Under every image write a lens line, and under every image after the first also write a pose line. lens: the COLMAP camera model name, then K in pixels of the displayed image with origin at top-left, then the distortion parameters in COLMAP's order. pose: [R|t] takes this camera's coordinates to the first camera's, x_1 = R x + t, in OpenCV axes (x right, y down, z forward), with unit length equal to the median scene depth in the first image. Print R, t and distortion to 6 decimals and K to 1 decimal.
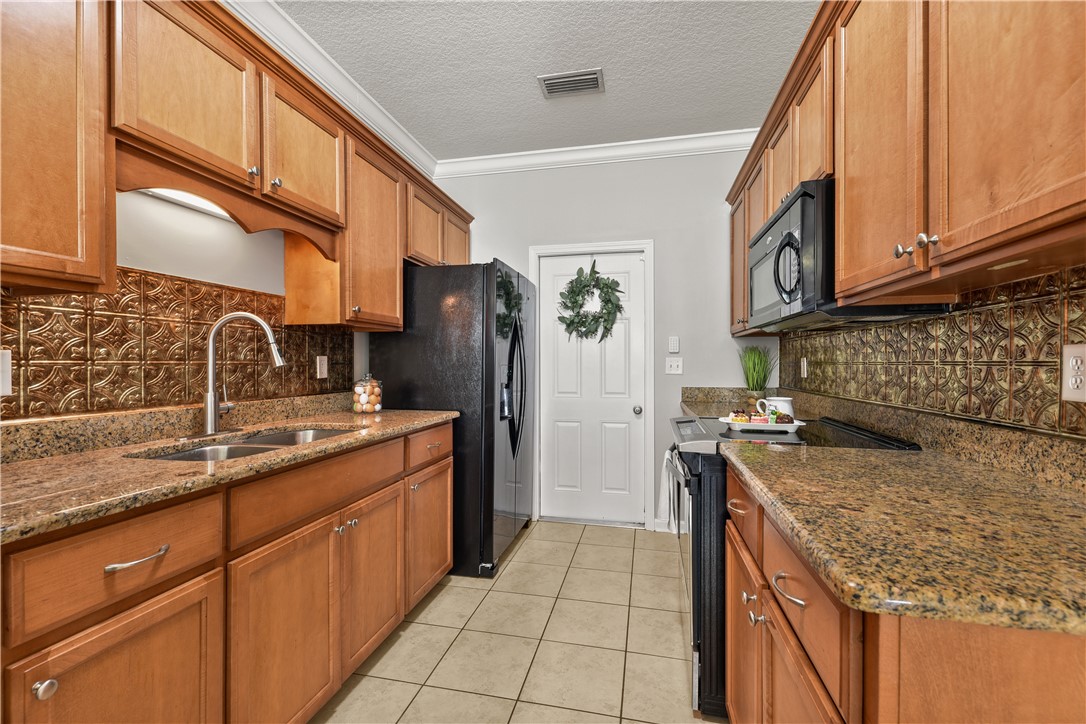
lens RADIAL K [[448.3, 0, 545.2], [0, 448.3, 366.8], [0, 0, 1]] dist [0.011518, -0.005098]
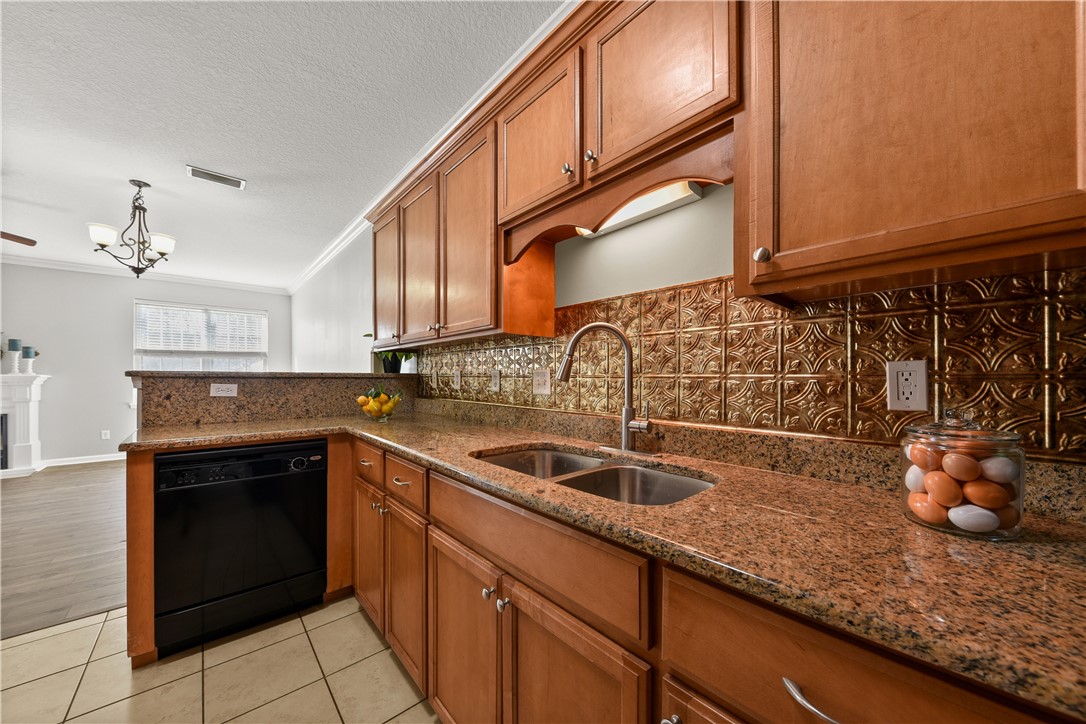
lens RADIAL K [[382.1, 0, 559.3], [0, 382.1, 378.3], [0, 0, 1]] dist [0.001611, -0.002174]
pose [[-0.570769, 0.003089, -0.821105, 0.007567], [-0.004980, 0.999962, 0.007224, -0.007757], [0.821095, 0.008212, -0.570732, 1.008084]]
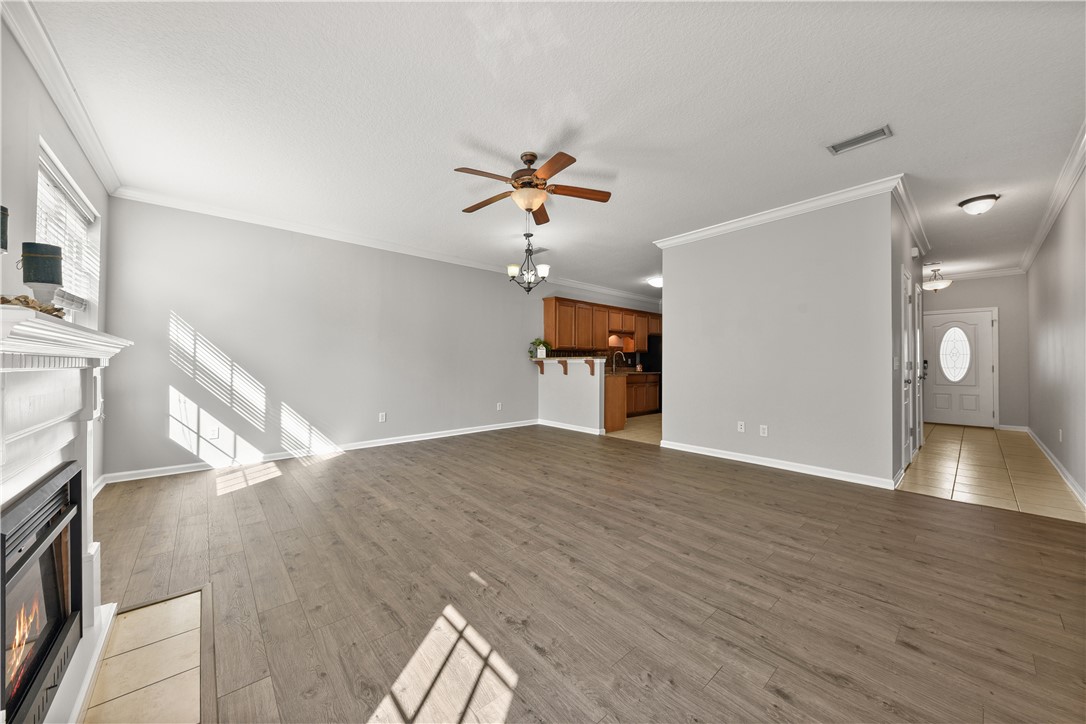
lens RADIAL K [[382.1, 0, 543.8], [0, 382.1, 365.3], [0, 0, 1]] dist [0.001611, -0.002174]
pose [[0.817084, 0.002857, -0.576512, 1.088546], [-0.003740, 0.999993, -0.000345, 0.048748], [0.576507, 0.002438, 0.817089, -2.834249]]
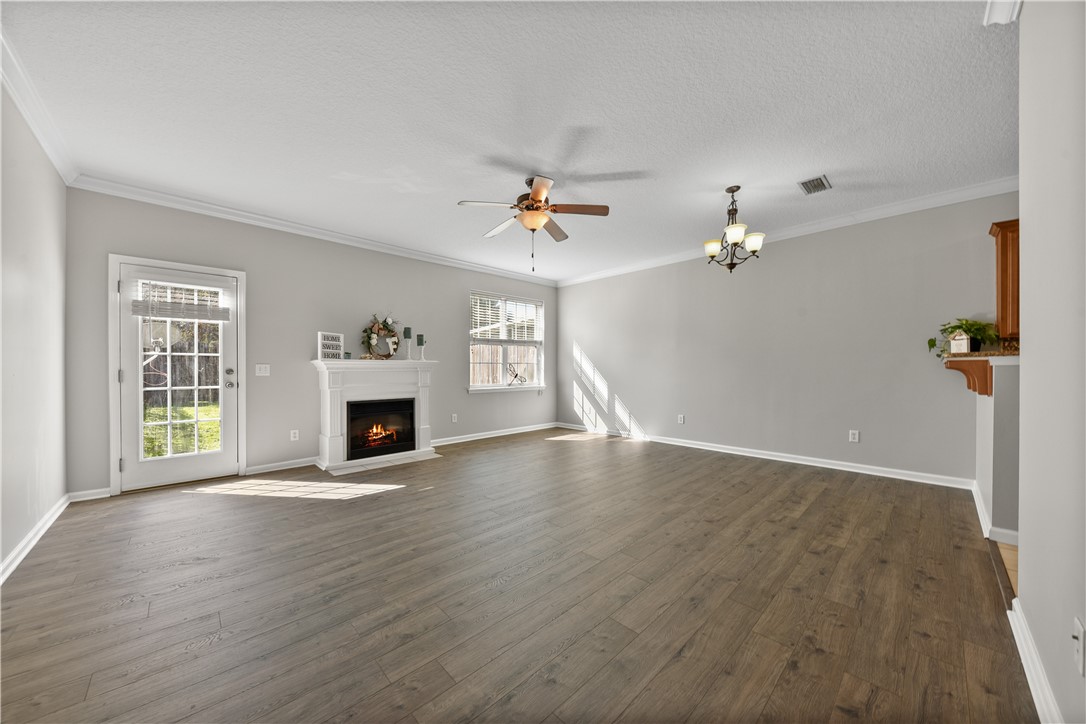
lens RADIAL K [[382.1, 0, 545.8], [0, 382.1, 371.2], [0, 0, 1]] dist [0.001611, -0.002174]
pose [[-0.546176, 0.006694, -0.837644, 1.510663], [-0.004383, 0.999932, 0.010849, 0.036166], [0.837659, 0.009597, -0.546109, -0.867312]]
